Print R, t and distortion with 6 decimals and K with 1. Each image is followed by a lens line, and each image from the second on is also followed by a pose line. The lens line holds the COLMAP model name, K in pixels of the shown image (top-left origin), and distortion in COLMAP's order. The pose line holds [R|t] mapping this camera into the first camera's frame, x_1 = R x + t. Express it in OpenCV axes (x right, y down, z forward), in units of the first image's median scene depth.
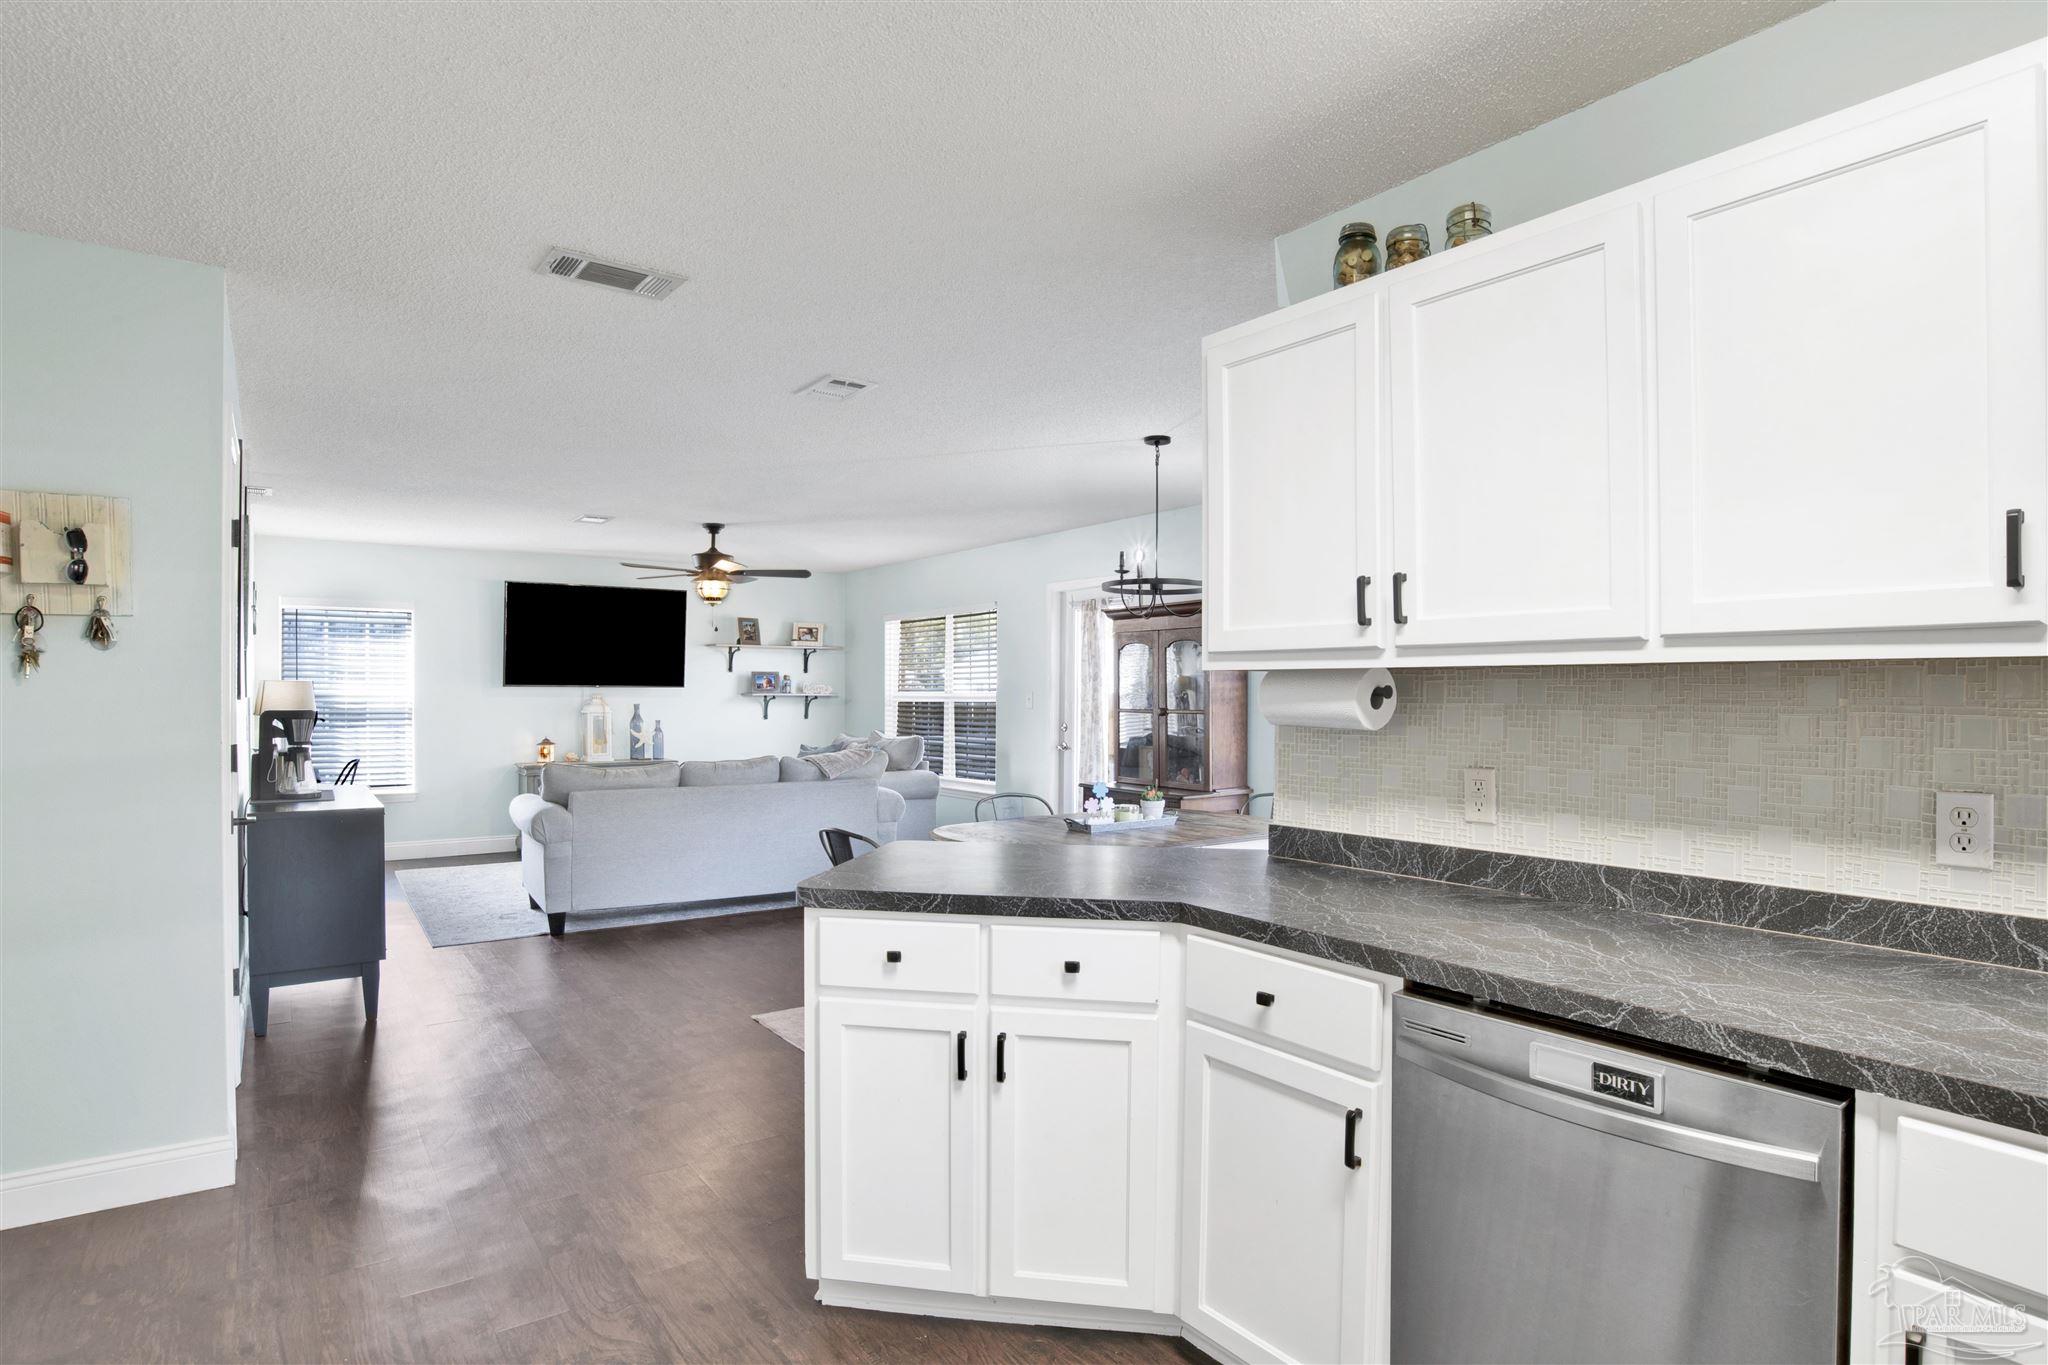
lens RADIAL K [[1074.2, 0, 1038.9], [0, 1074.2, 691.8], [0, 0, 1]] dist [-0.071334, 0.022176]
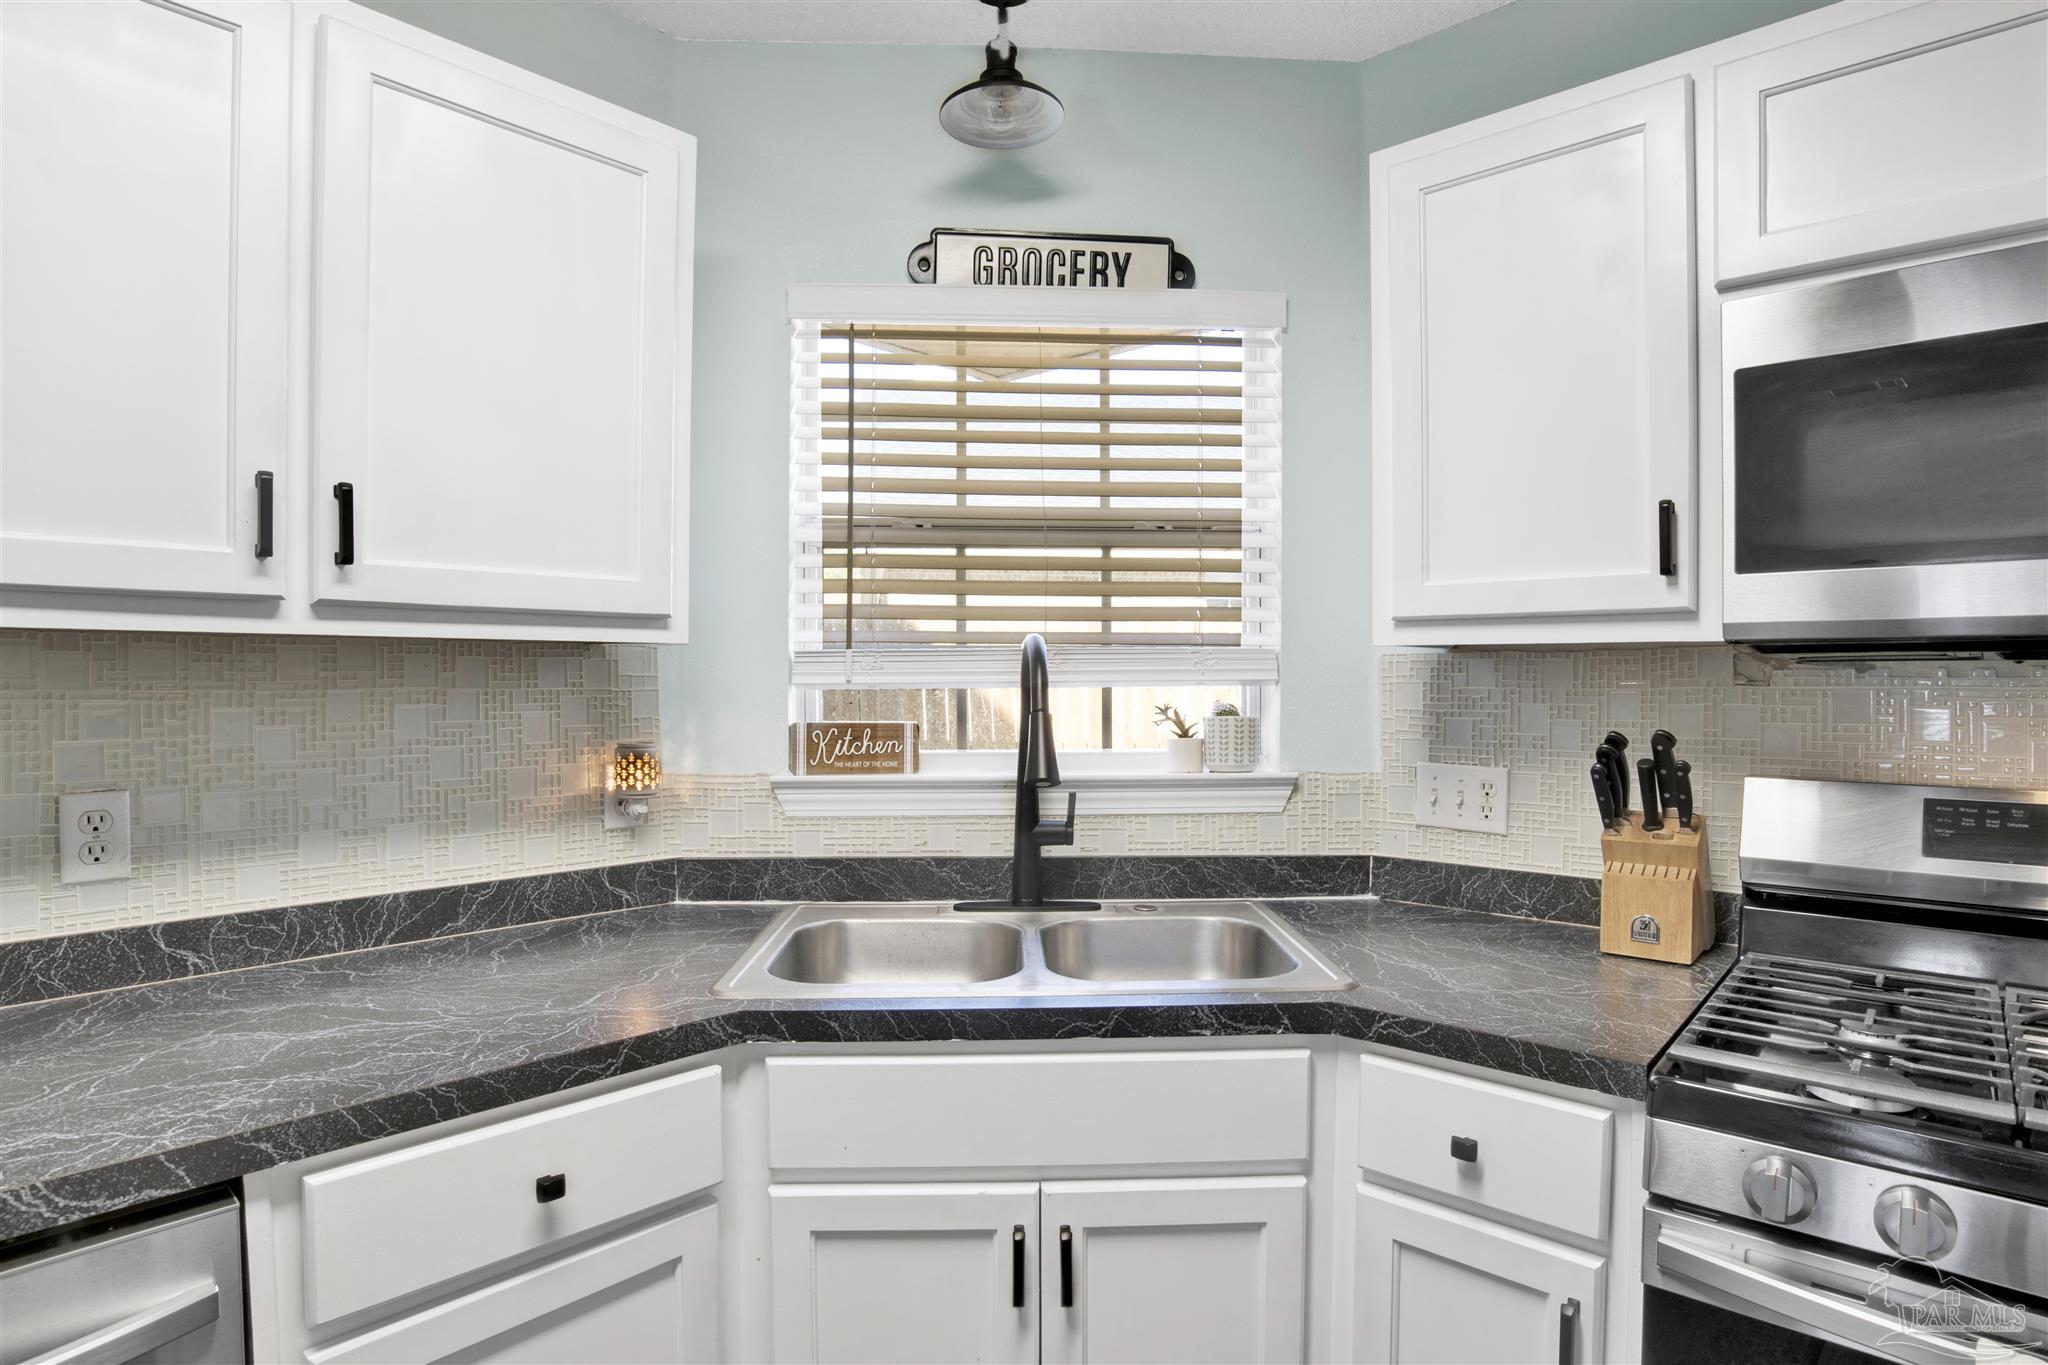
lens RADIAL K [[1074.2, 0, 1045.8], [0, 1074.2, 692.0], [0, 0, 1]] dist [-0.071334, 0.022176]
pose [[-0.199735, -0.016092, 0.979718, -0.013401], [0.001883, 0.999857, 0.016806, 0.000790], [-0.979848, 0.005202, -0.199676, 0.080212]]
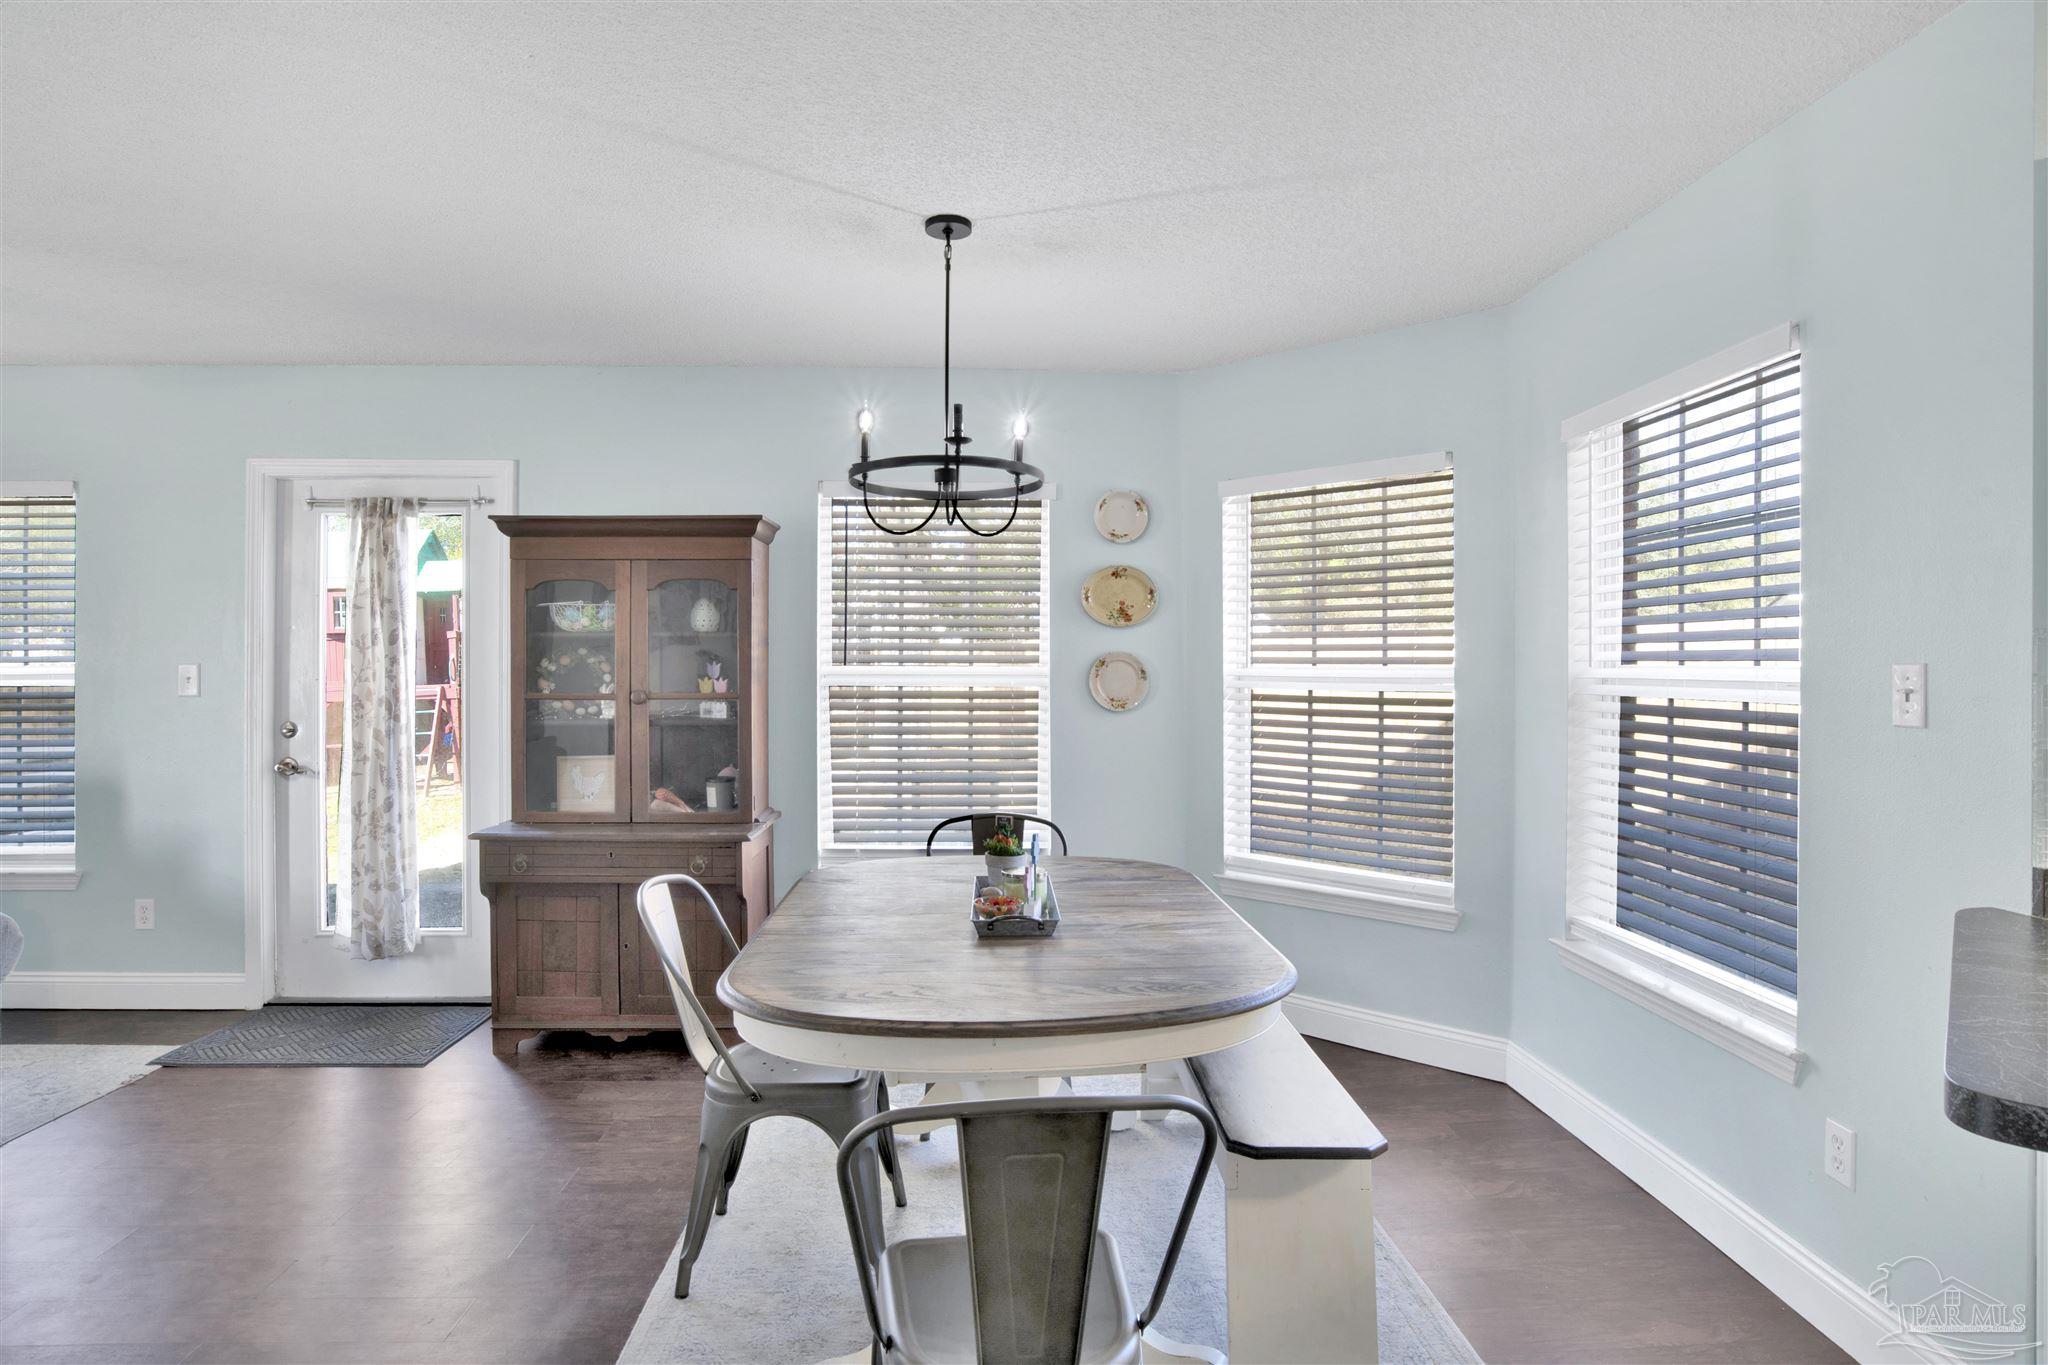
lens RADIAL K [[1074.2, 0, 1017.5], [0, 1074.2, 667.4], [0, 0, 1]] dist [-0.071334, 0.022176]
pose [[0.545961, -0.000516, 0.837810, -0.197080], [-0.000152, 1.000000, 0.000714, 0.001068], [-0.837811, -0.000517, 0.545961, 0.374352]]
